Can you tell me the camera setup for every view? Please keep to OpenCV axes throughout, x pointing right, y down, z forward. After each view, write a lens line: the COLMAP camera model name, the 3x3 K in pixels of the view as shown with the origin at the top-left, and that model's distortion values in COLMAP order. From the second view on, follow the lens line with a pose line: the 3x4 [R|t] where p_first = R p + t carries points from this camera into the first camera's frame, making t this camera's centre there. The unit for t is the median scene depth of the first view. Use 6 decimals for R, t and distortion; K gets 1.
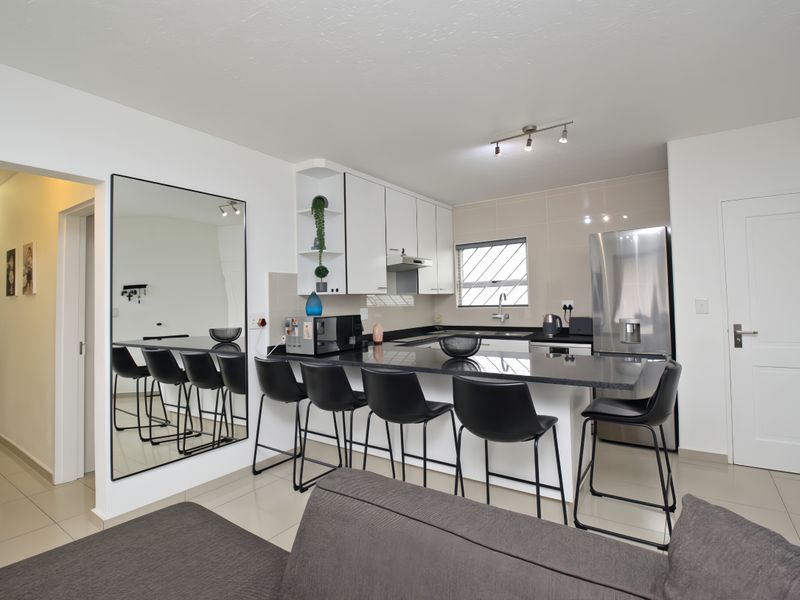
lens RADIAL K [[414.7, 0, 400.8], [0, 414.7, 294.0], [0, 0, 1]] dist [0.001729, -0.000366]
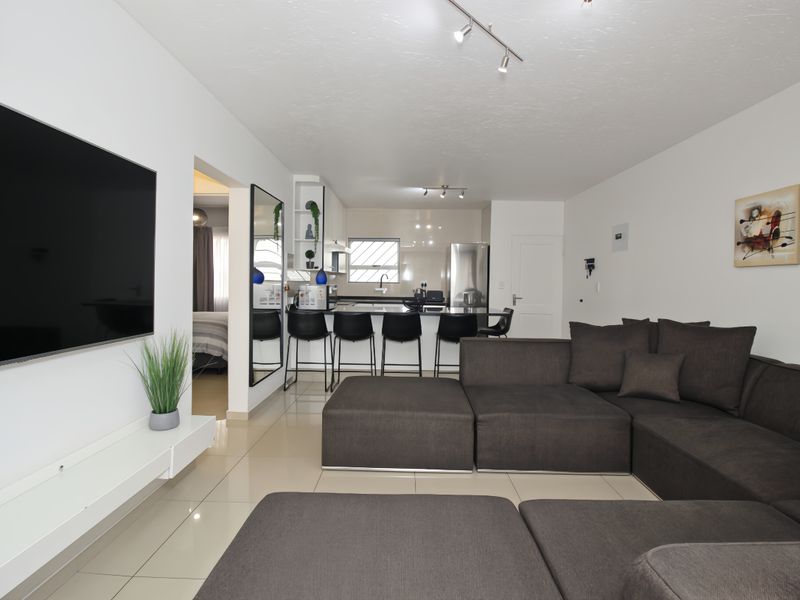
lens RADIAL K [[414.7, 0, 396.9], [0, 414.7, 300.0], [0, 0, 1]] dist [0.001729, -0.000366]
pose [[0.835328, 0.008896, 0.549680, -0.571605], [-0.042405, 0.997933, 0.048291, 0.017568], [-0.548114, -0.063648, 0.833978, -0.295215]]
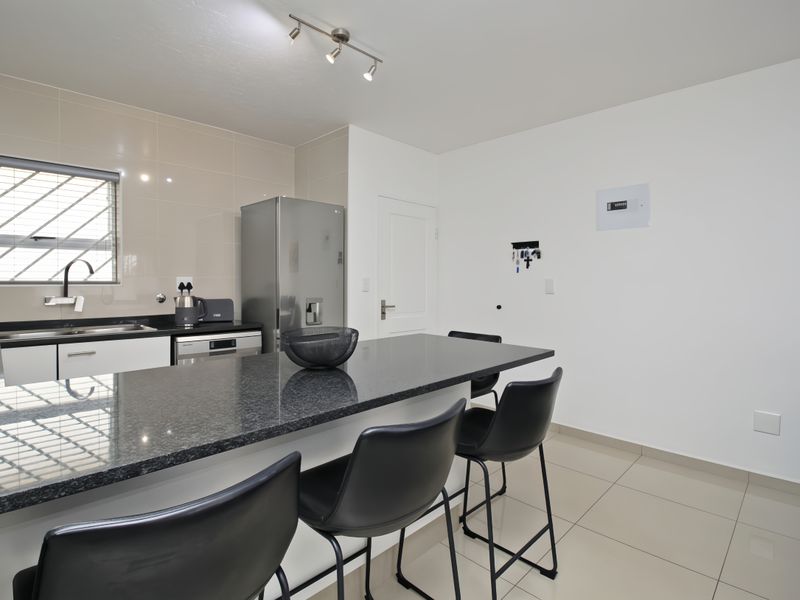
lens RADIAL K [[414.7, 0, 393.9], [0, 414.7, 289.5], [0, 0, 1]] dist [0.001729, -0.000366]
pose [[0.190674, 0.002085, 0.981651, -0.245565], [-0.028250, 0.999595, 0.003364, 0.025076], [-0.981247, -0.028373, 0.190655, 0.493918]]
